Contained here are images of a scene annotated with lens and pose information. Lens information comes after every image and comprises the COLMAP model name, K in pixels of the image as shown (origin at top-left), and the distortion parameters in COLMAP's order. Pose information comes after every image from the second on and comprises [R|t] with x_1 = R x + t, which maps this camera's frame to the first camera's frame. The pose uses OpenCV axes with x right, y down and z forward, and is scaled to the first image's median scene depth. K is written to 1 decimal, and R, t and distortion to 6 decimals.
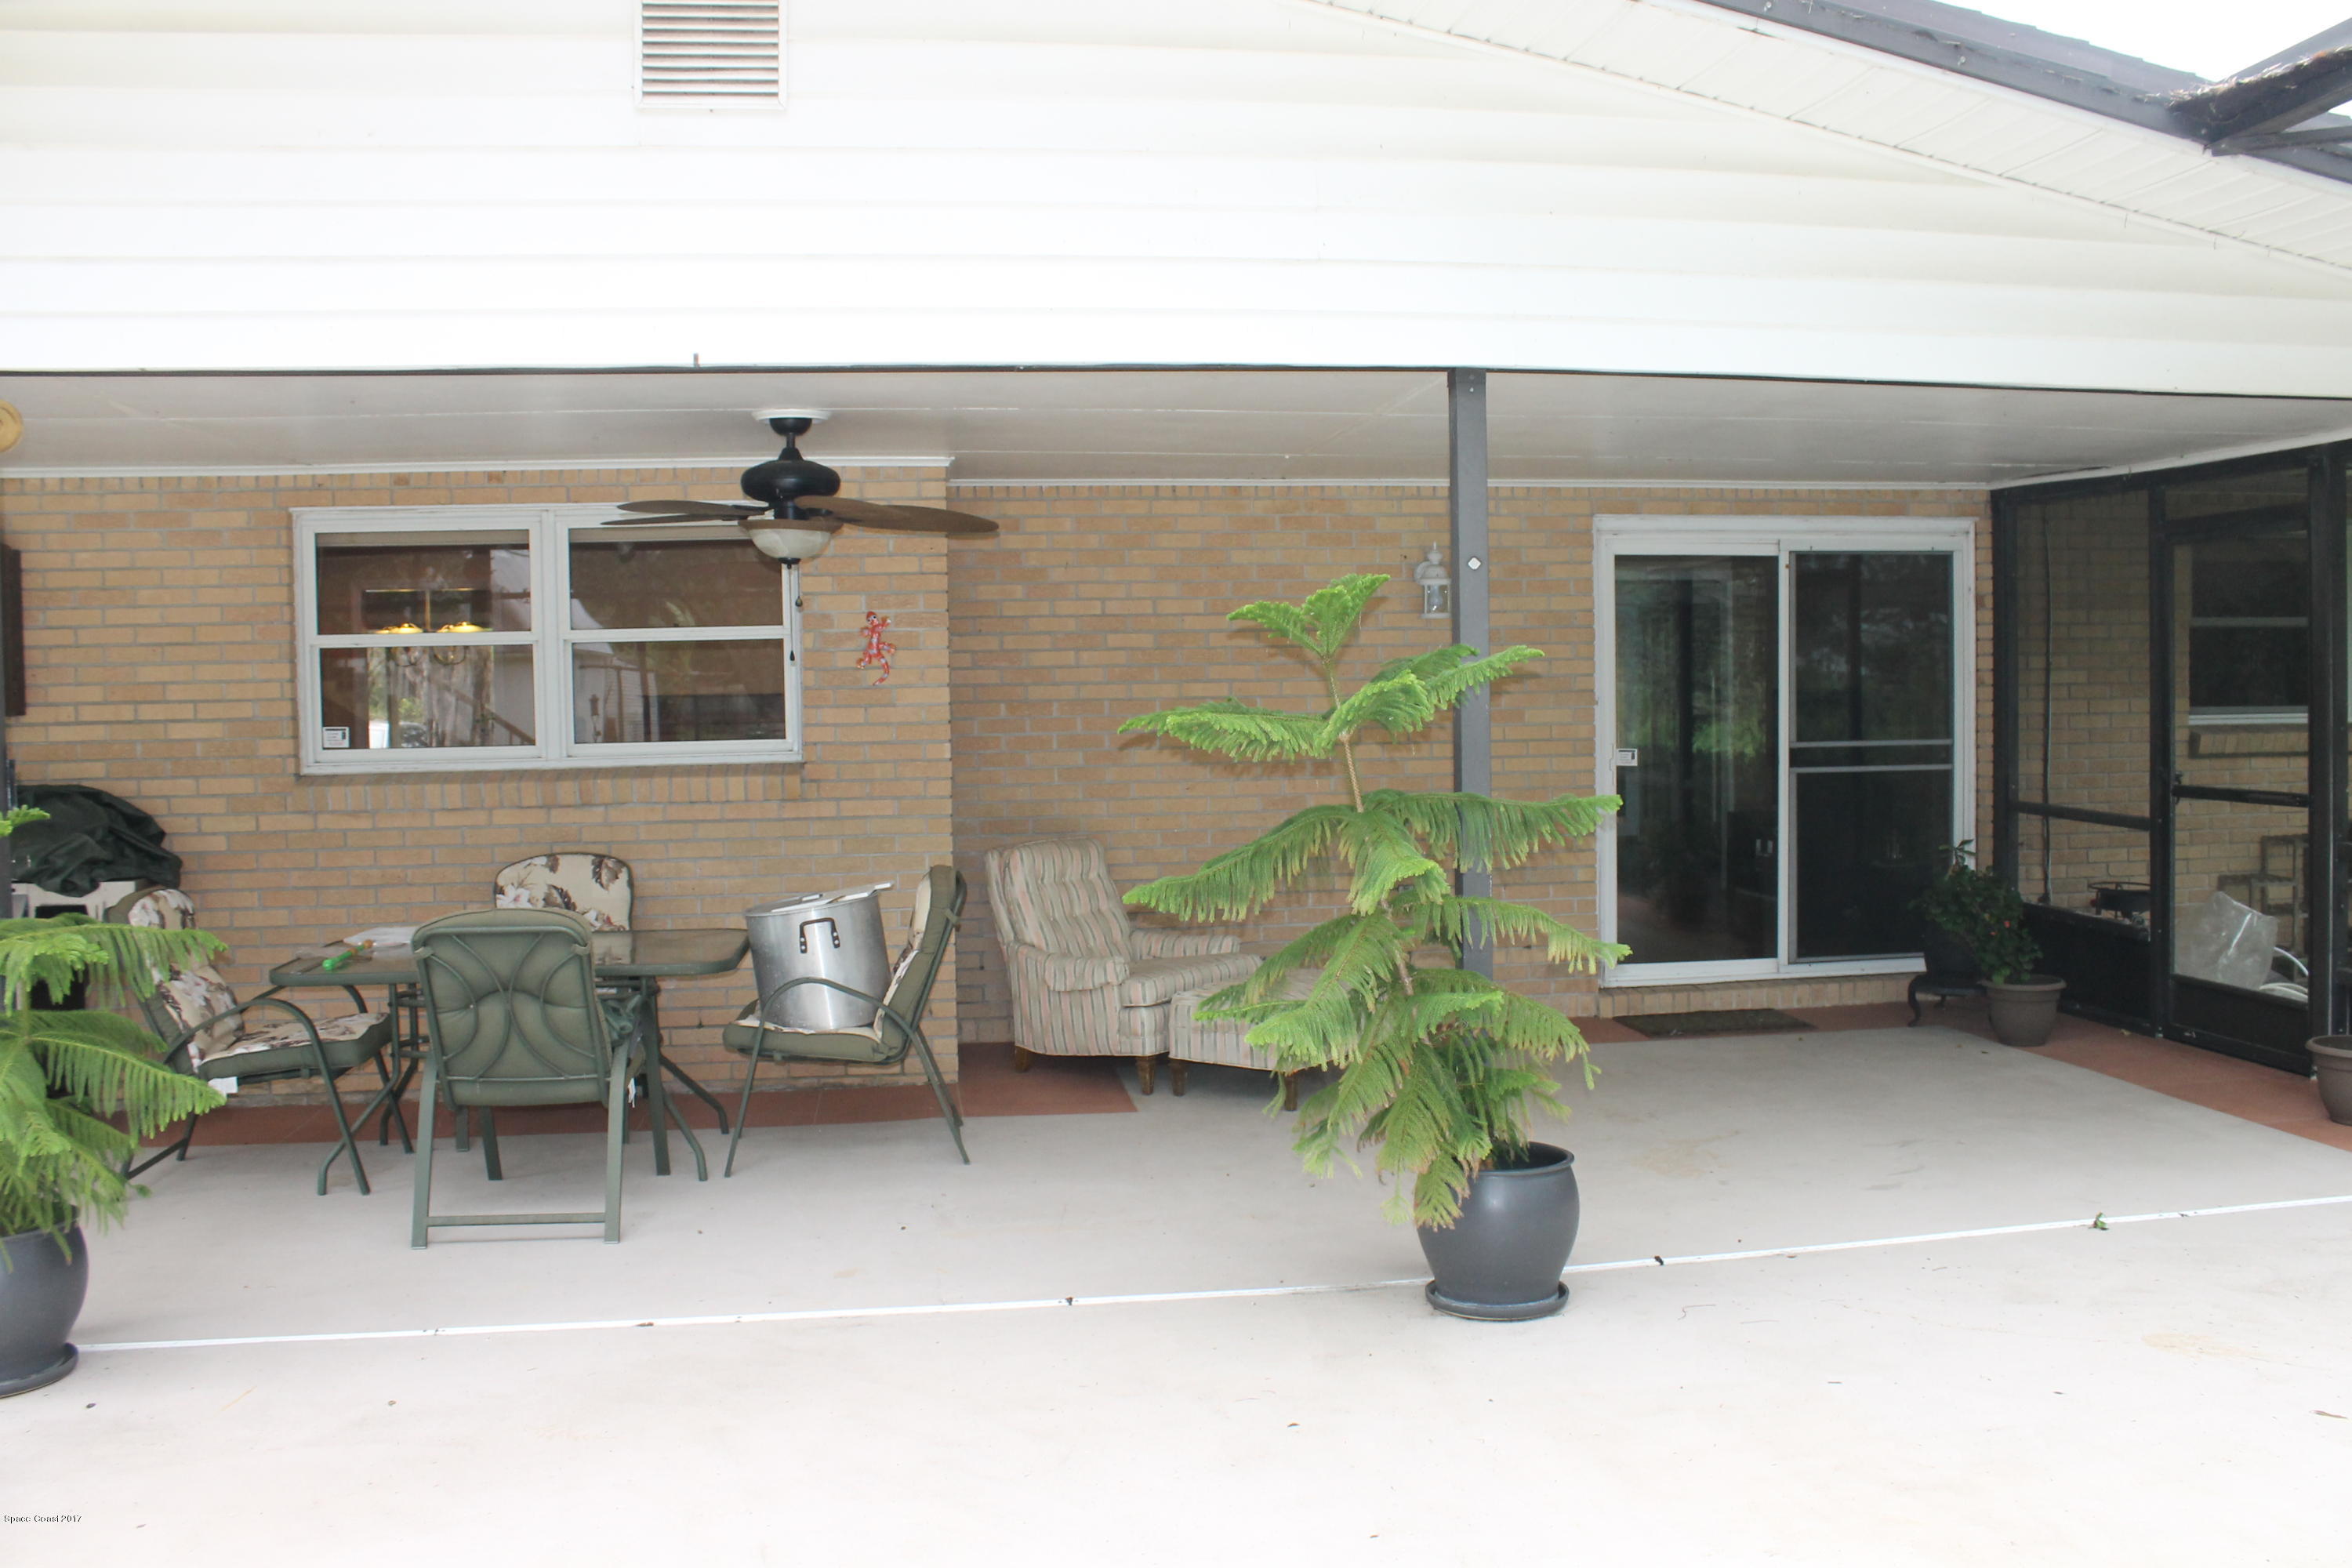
lens RADIAL K [[1997.7, 0, 1177.2], [0, 1997.7, 781.6], [0, 0, 1]] dist [-0.163306, 0.142257]
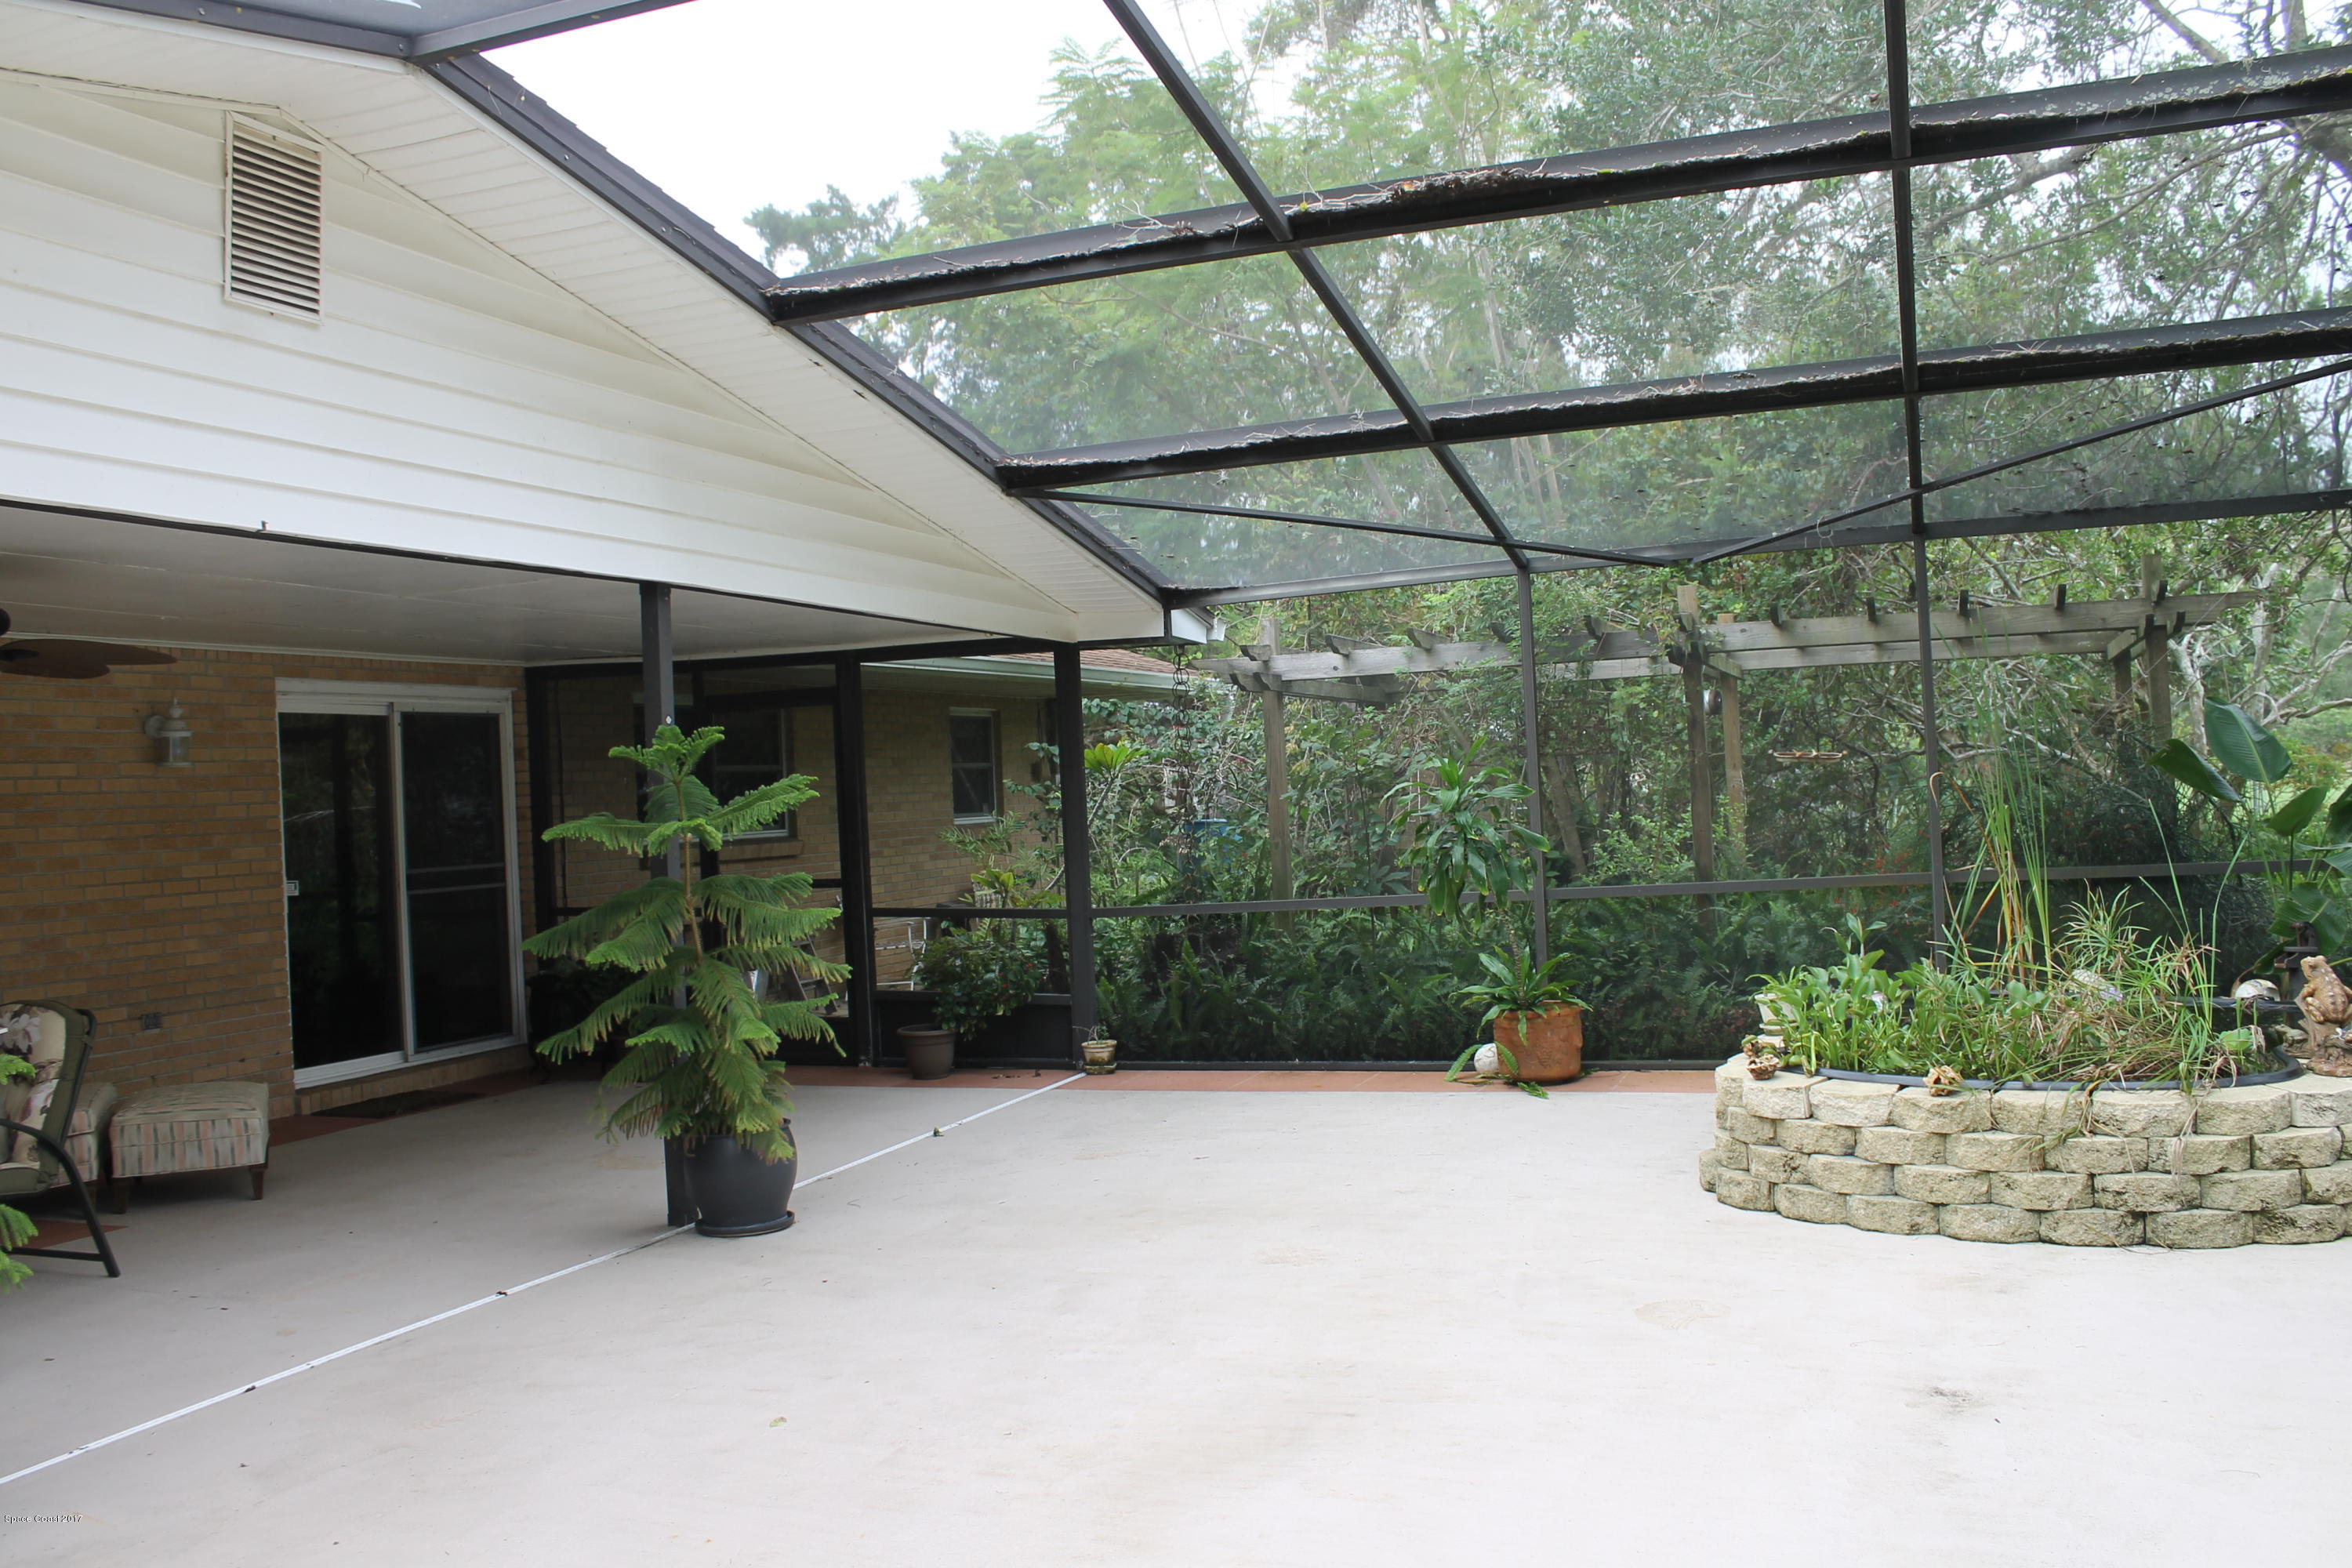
lens RADIAL K [[1997.7, 0, 1233.5], [0, 1997.7, 768.1], [0, 0, 1]] dist [-0.163306, 0.142257]
pose [[0.468115, 0.003107, 0.883662, -0.508467], [0.079056, 0.995837, -0.045381, 0.012359], [-0.880124, 0.091103, 0.465920, -0.009274]]
